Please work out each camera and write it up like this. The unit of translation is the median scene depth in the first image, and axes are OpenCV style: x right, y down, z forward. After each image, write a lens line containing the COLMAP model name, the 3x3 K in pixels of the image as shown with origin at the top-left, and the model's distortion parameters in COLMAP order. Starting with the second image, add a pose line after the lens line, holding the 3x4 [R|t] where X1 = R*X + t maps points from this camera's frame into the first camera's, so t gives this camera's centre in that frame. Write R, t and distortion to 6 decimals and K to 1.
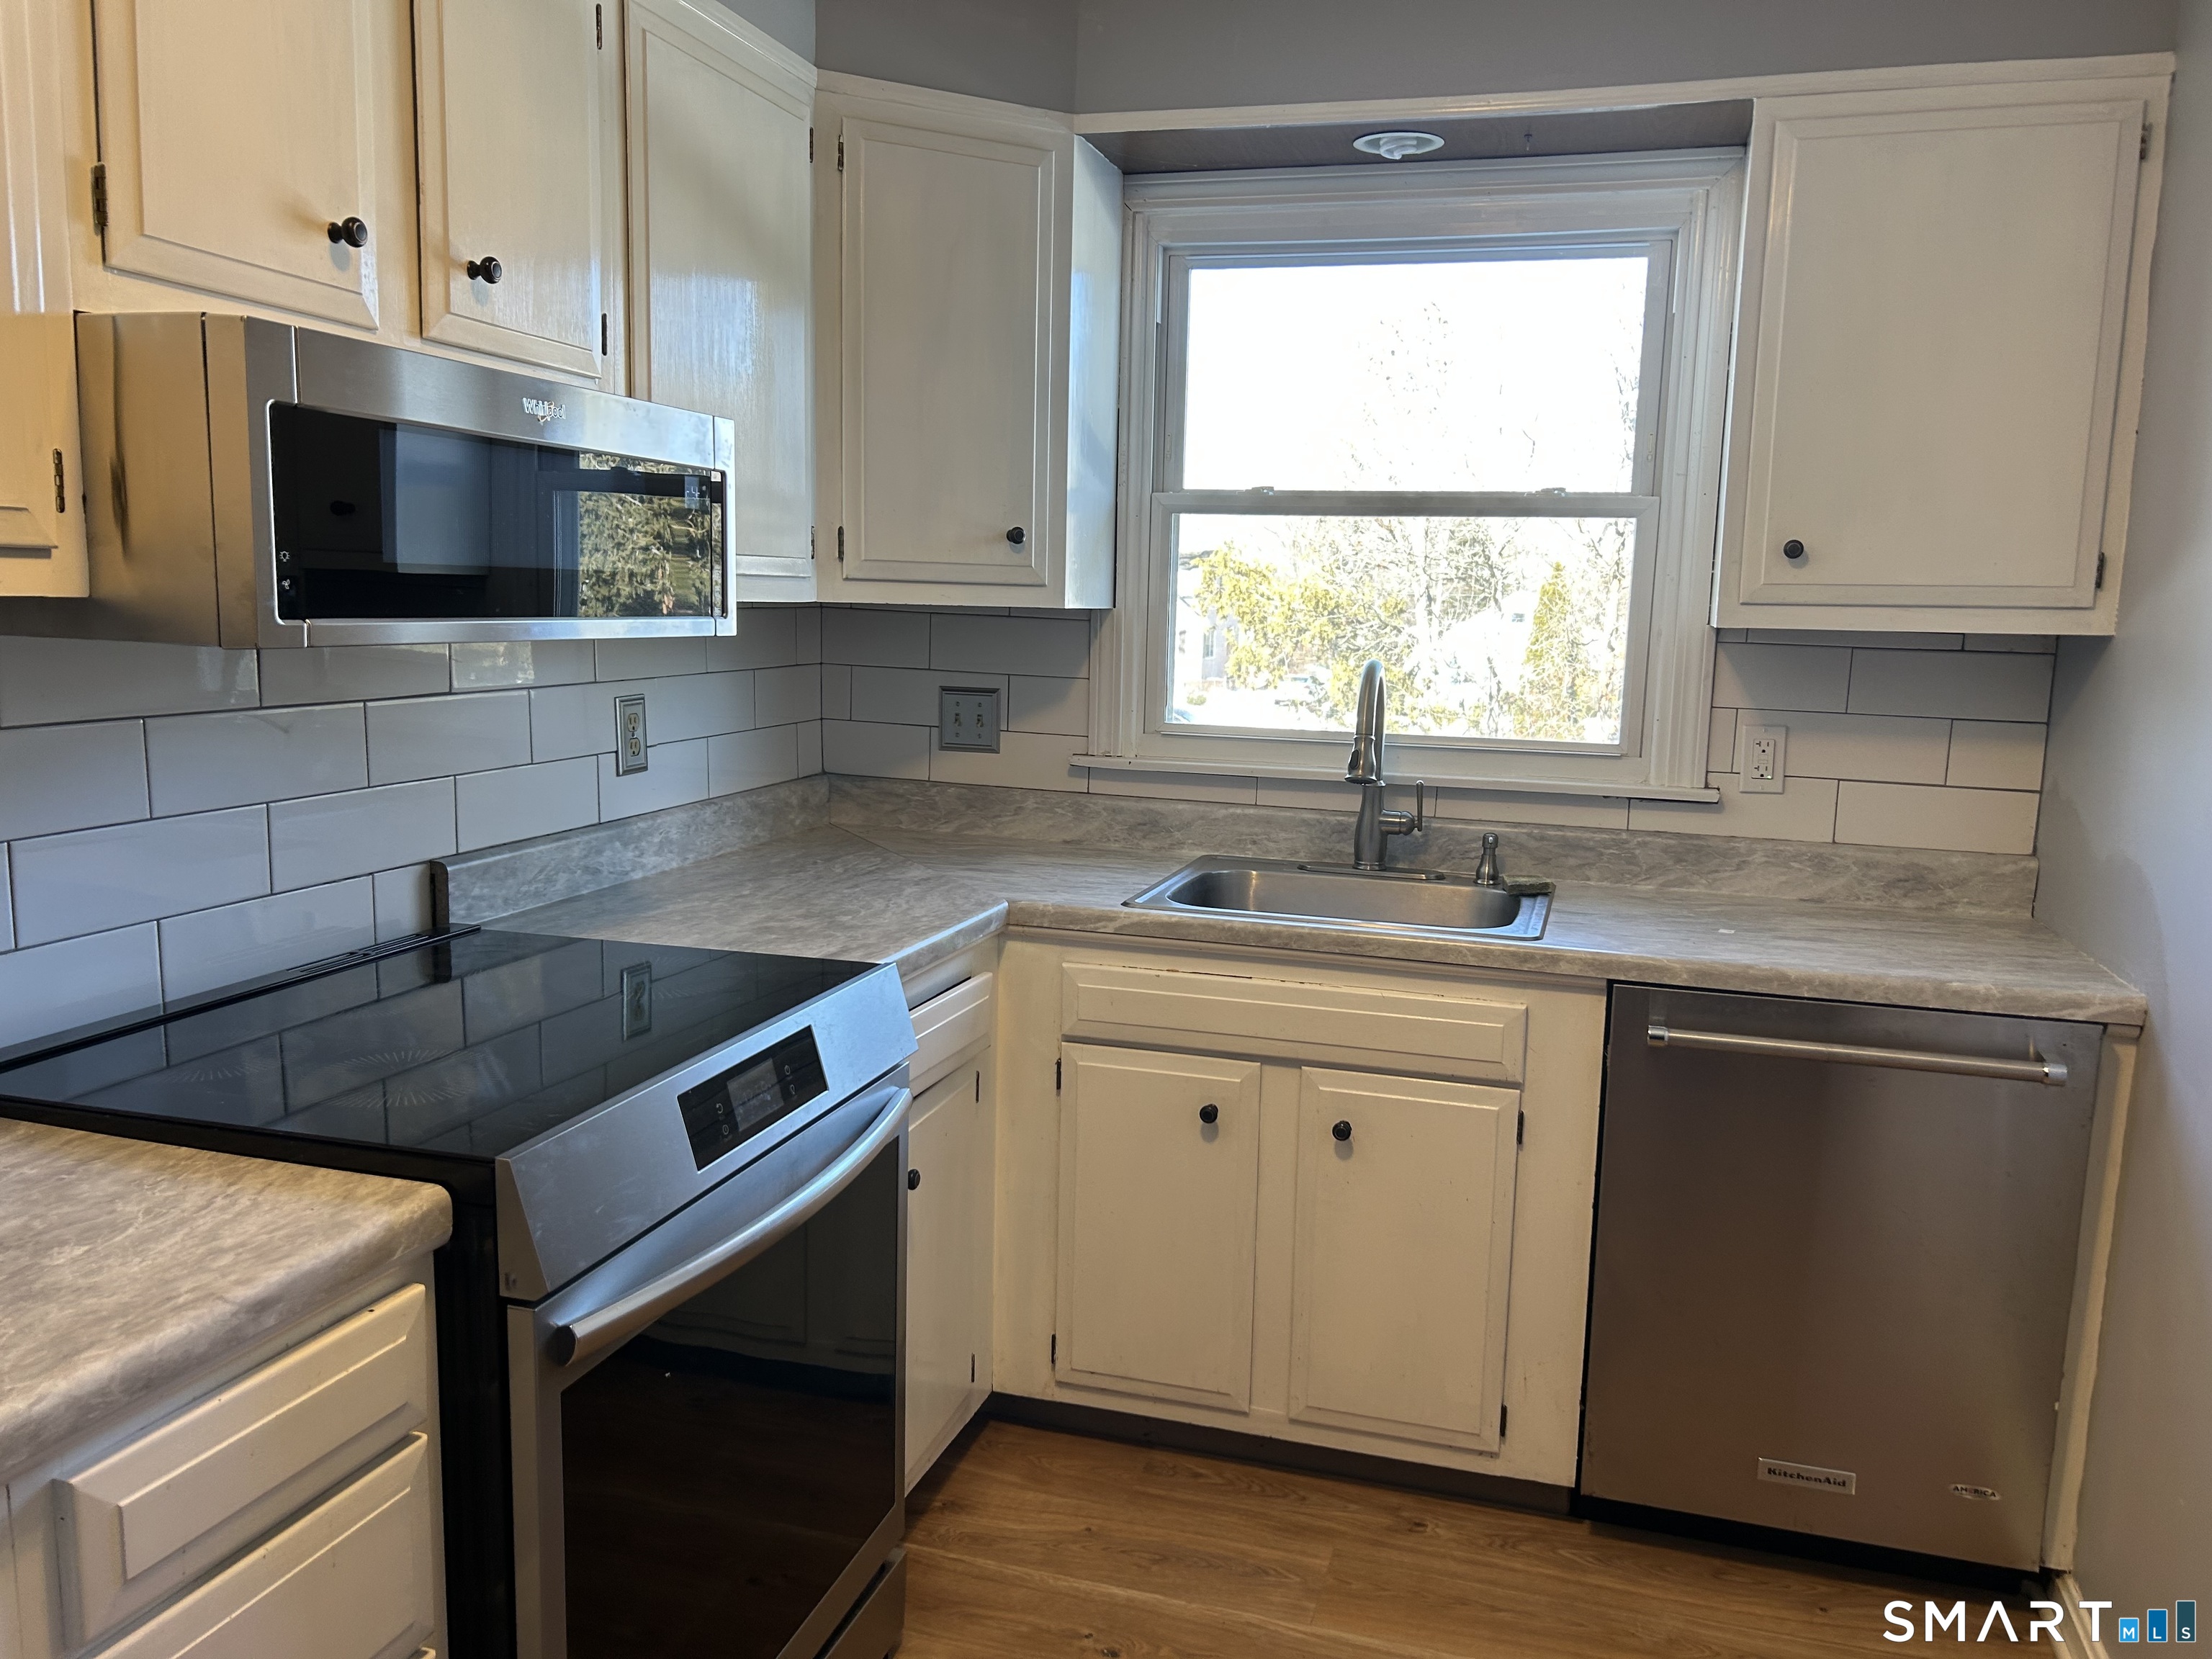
lens RADIAL K [[1793.2, 0, 1203.7], [0, 1793.2, 861.9], [0, 0, 1]] dist [0.145760, -0.181980]
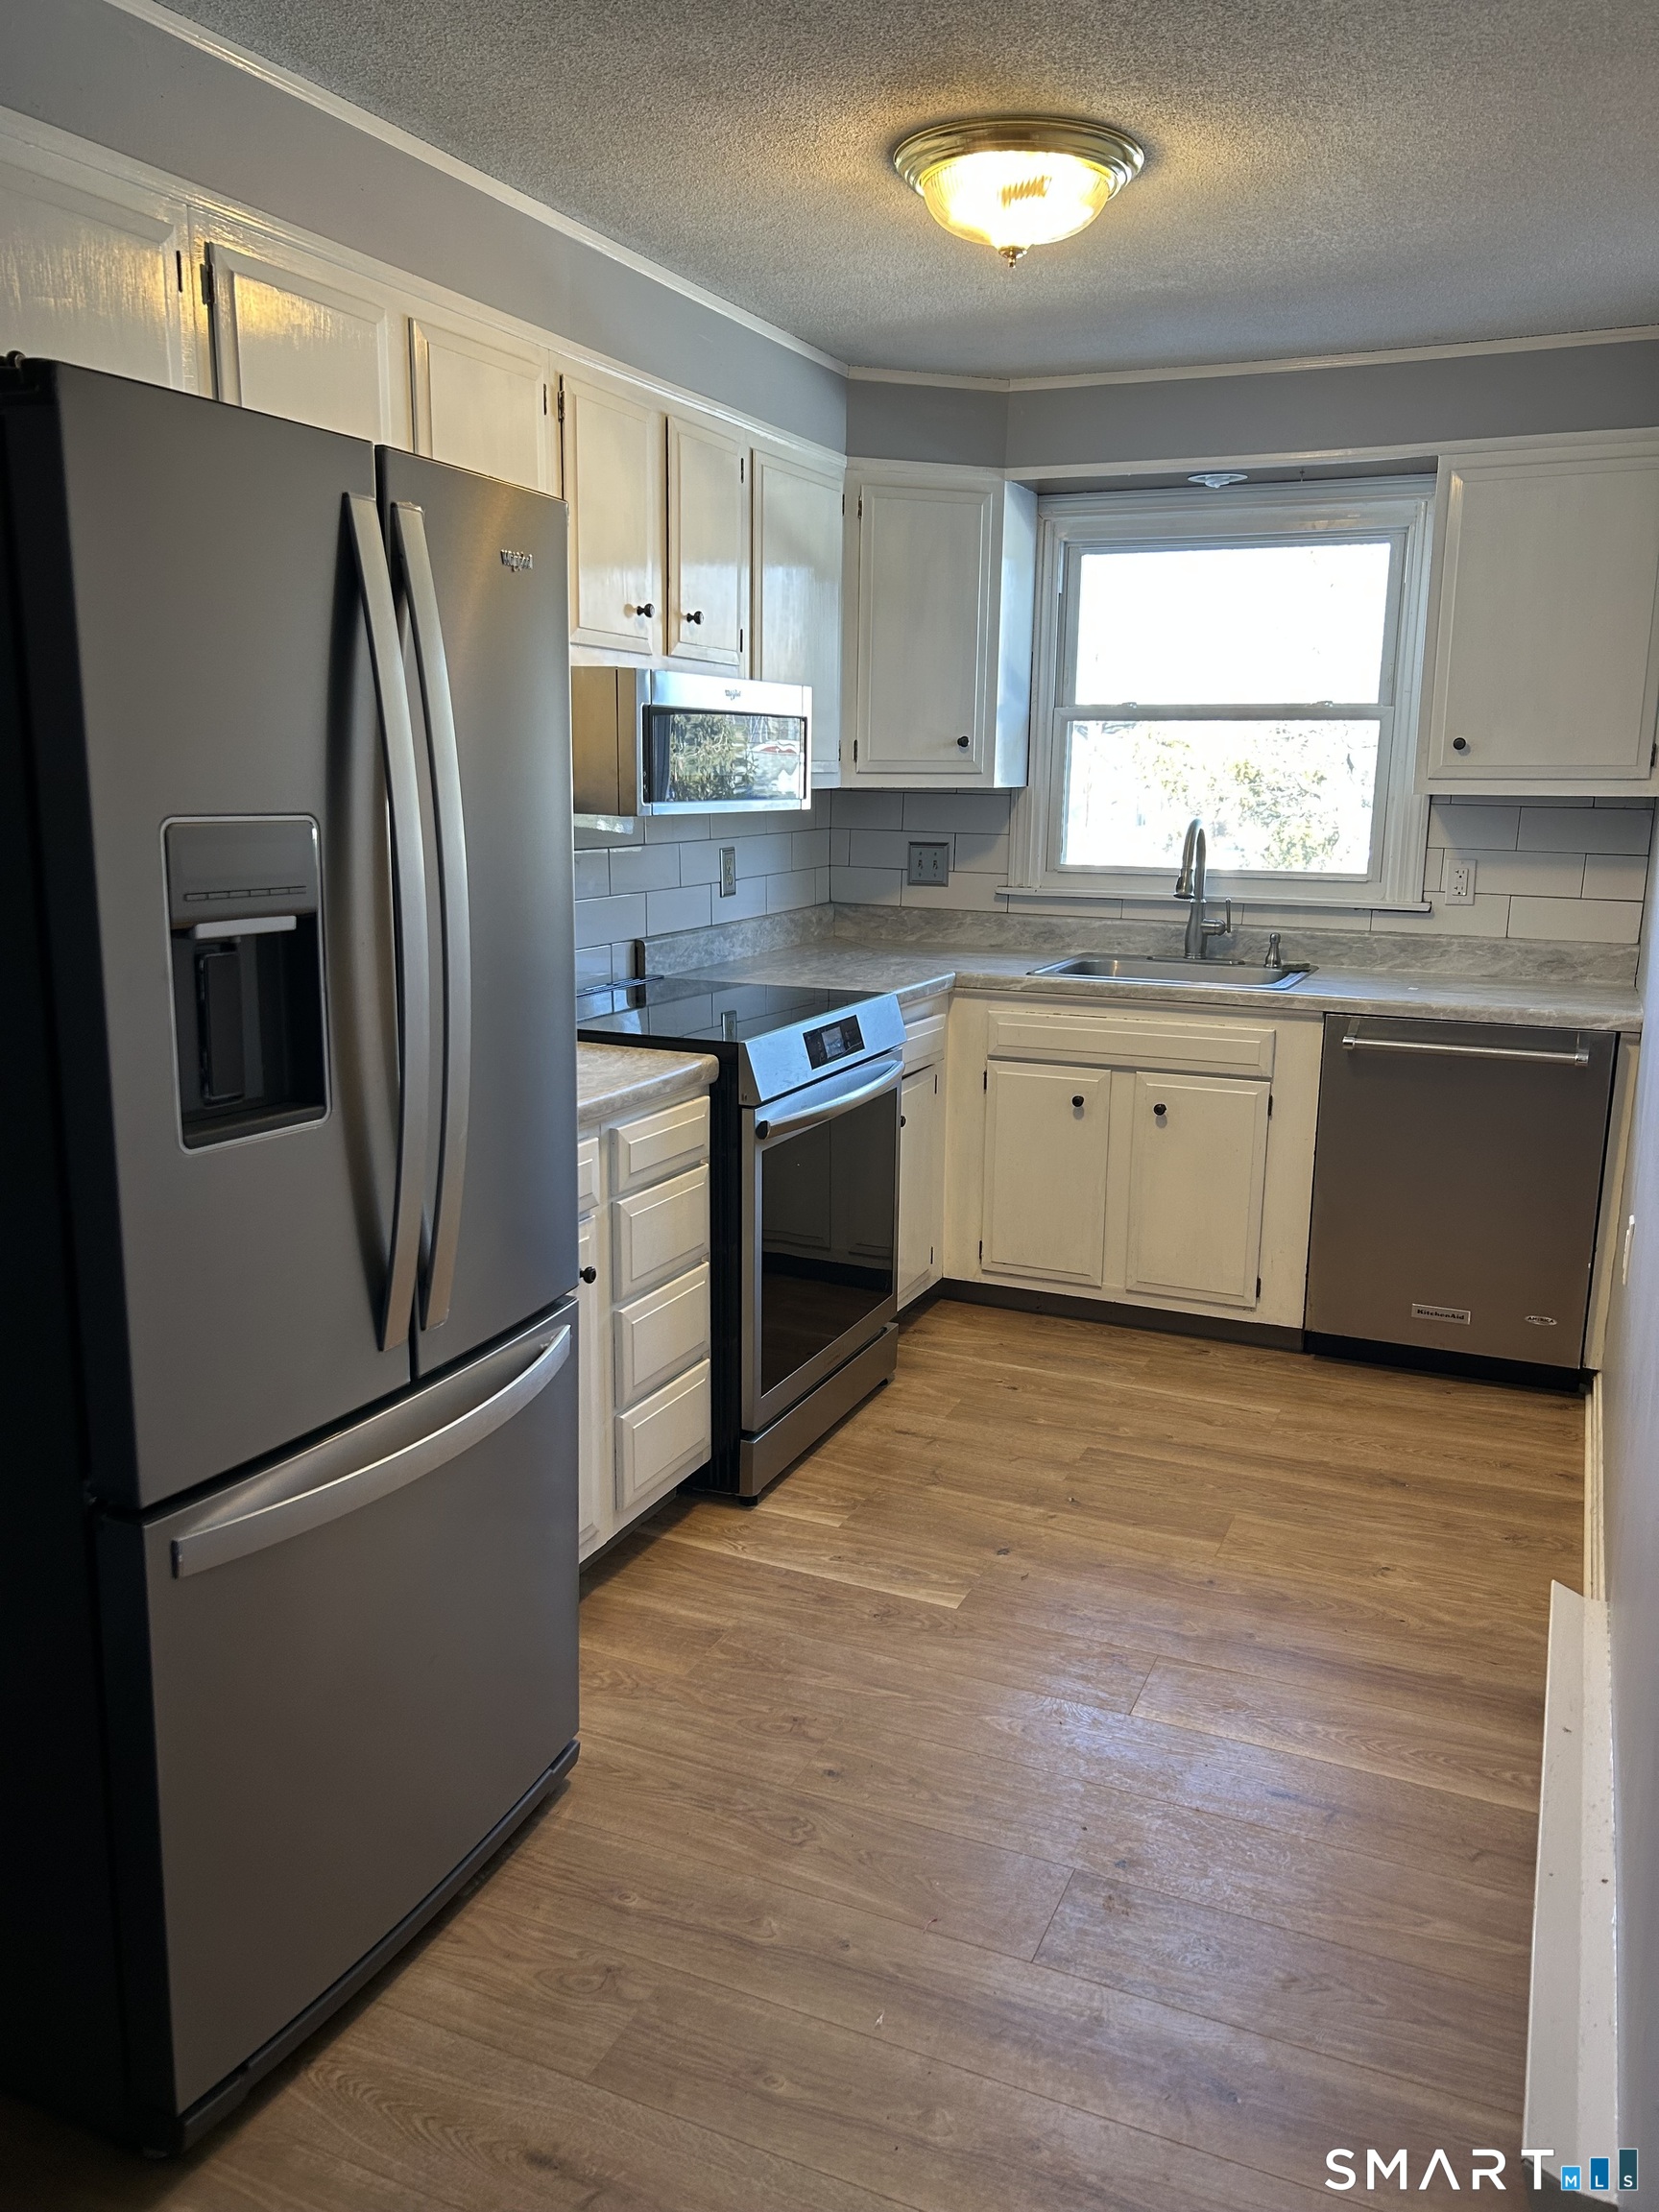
lens RADIAL K [[1676.3, 0, 829.5], [0, 1676.3, 1106.0], [0, 0, 1]] dist [0.049899, -0.068454]
pose [[0.984973, 0.015879, -0.171975, 0.038626], [-0.007405, 0.998732, 0.049805, 0.064322], [0.172548, -0.047783, 0.983841, -0.480871]]
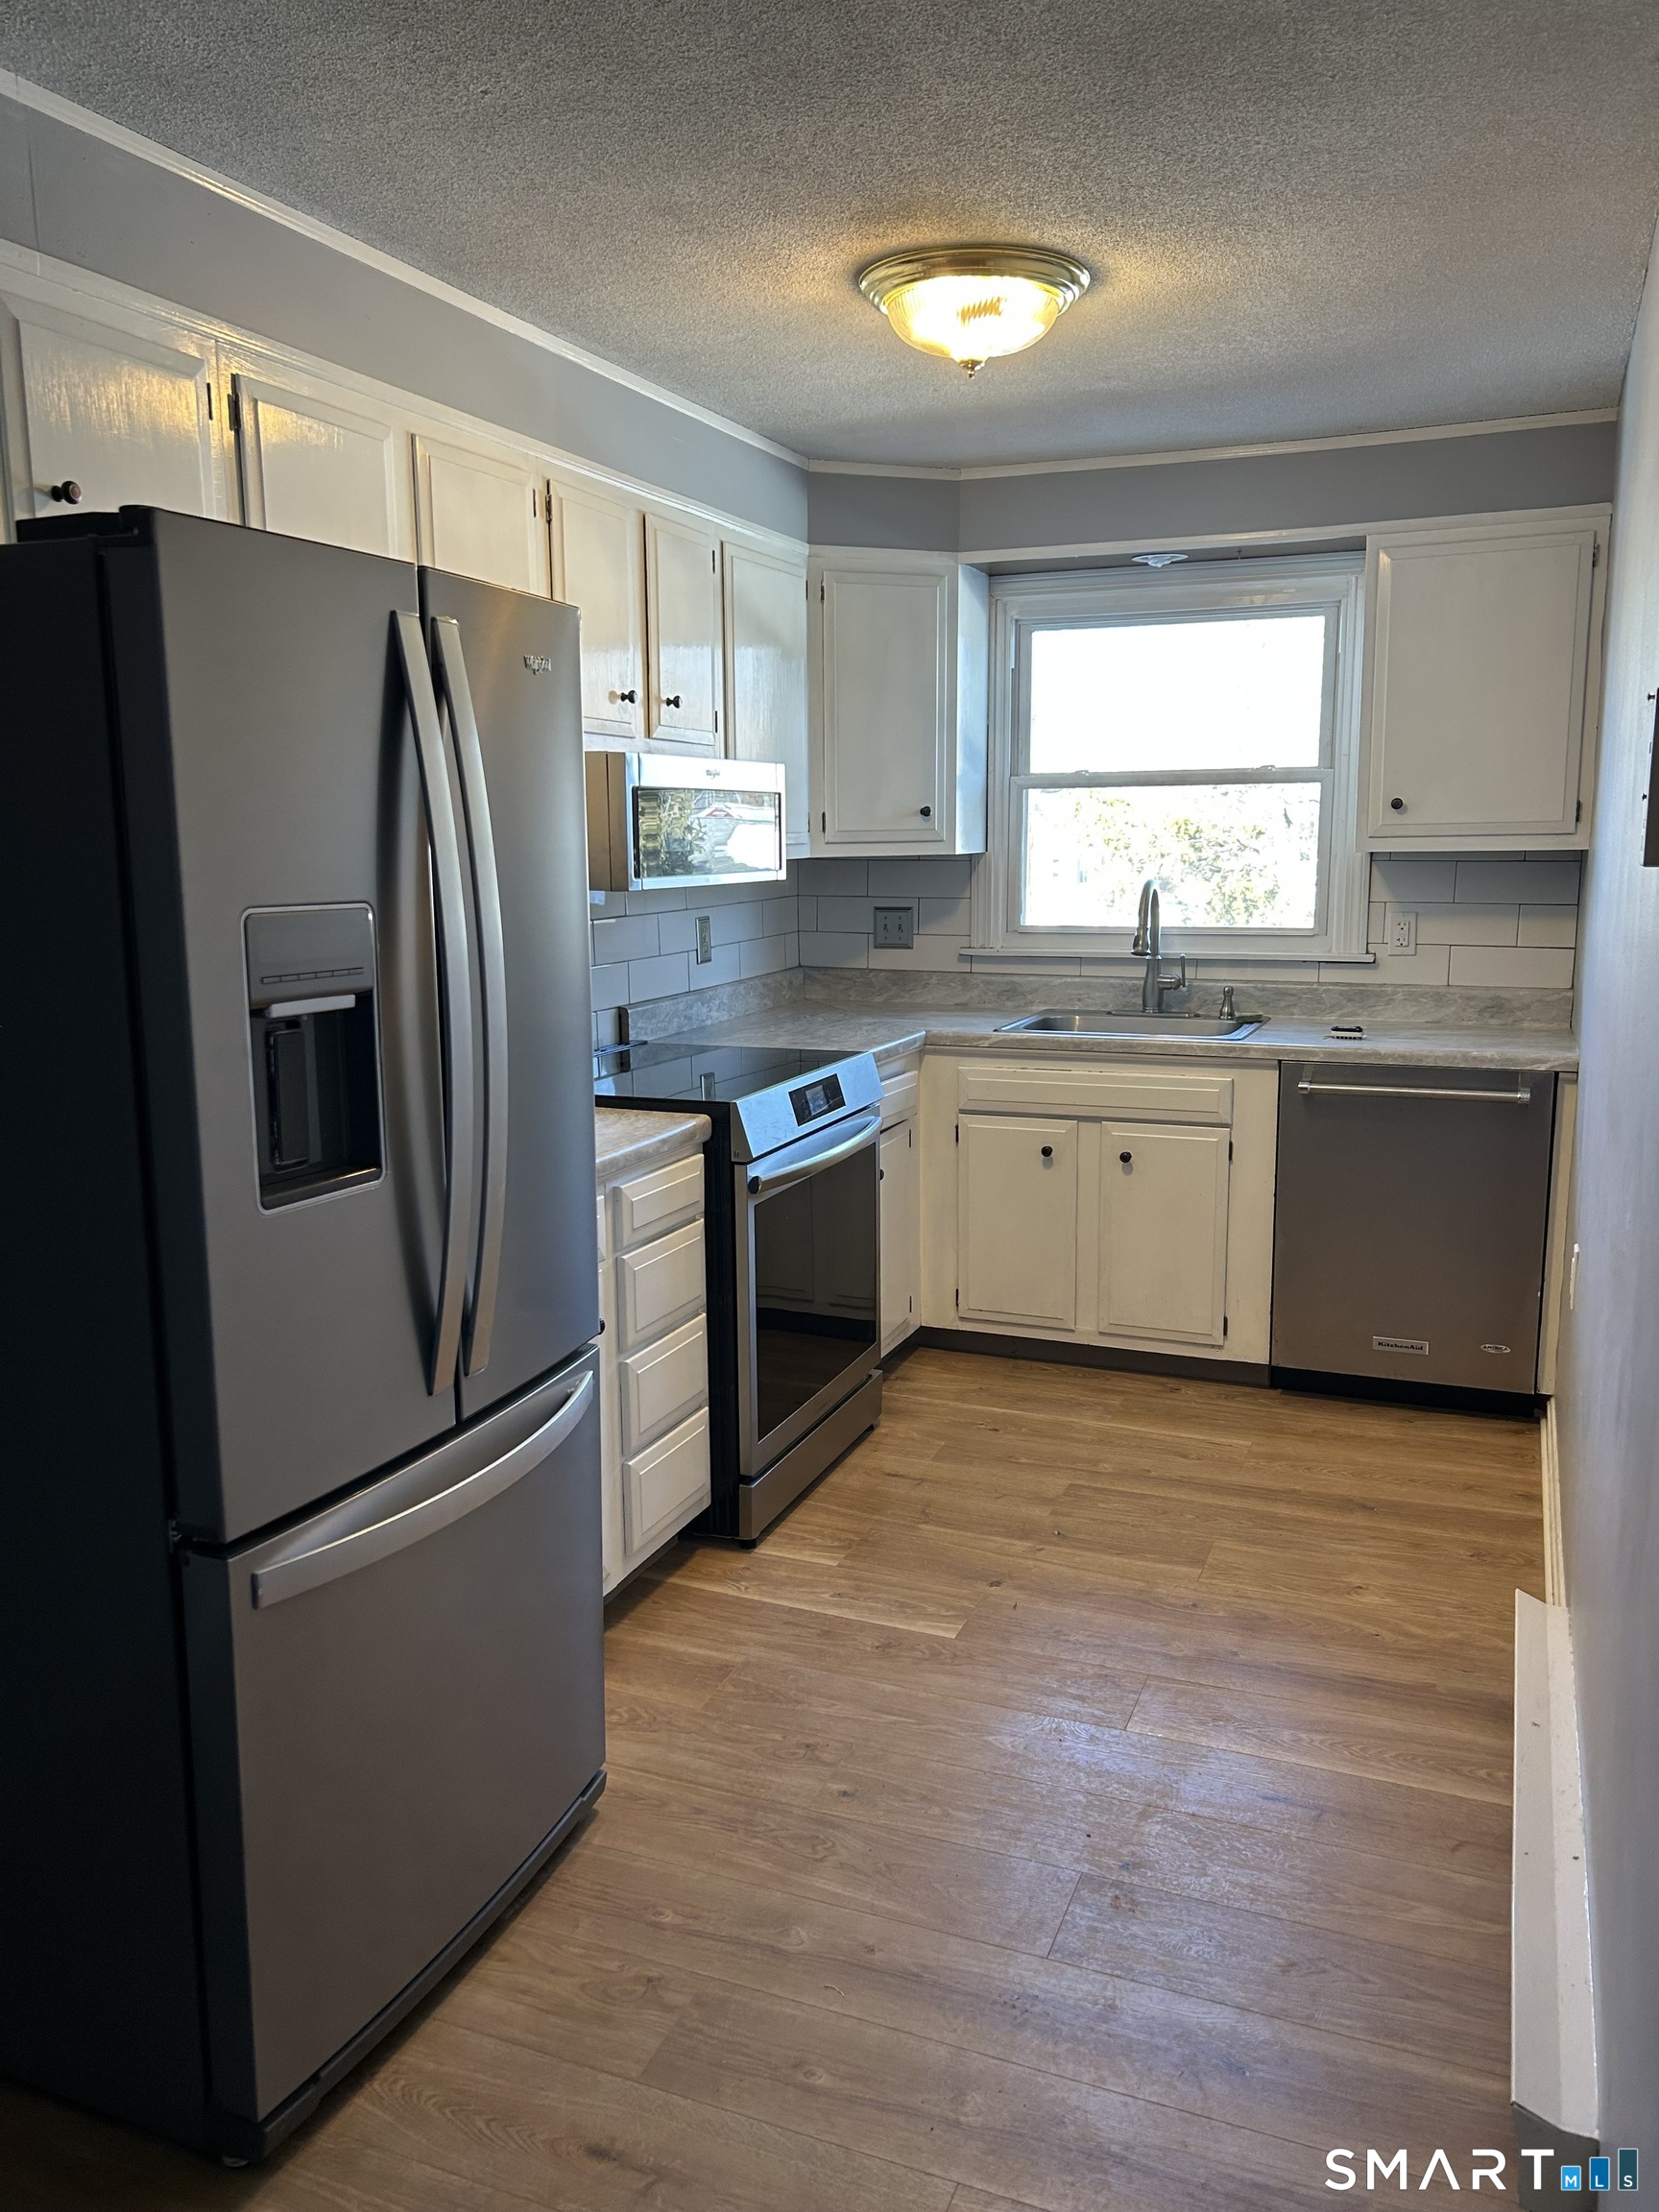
lens RADIAL K [[1666.2, 0, 829.5], [0, 1666.2, 1106.0], [0, 0, 1]] dist [0.061114, -0.086821]
pose [[0.989171, -0.015615, -0.145933, 0.027343], [0.017847, 0.999743, 0.013999, 0.065343], [0.145677, -0.016452, 0.989195, -0.528246]]
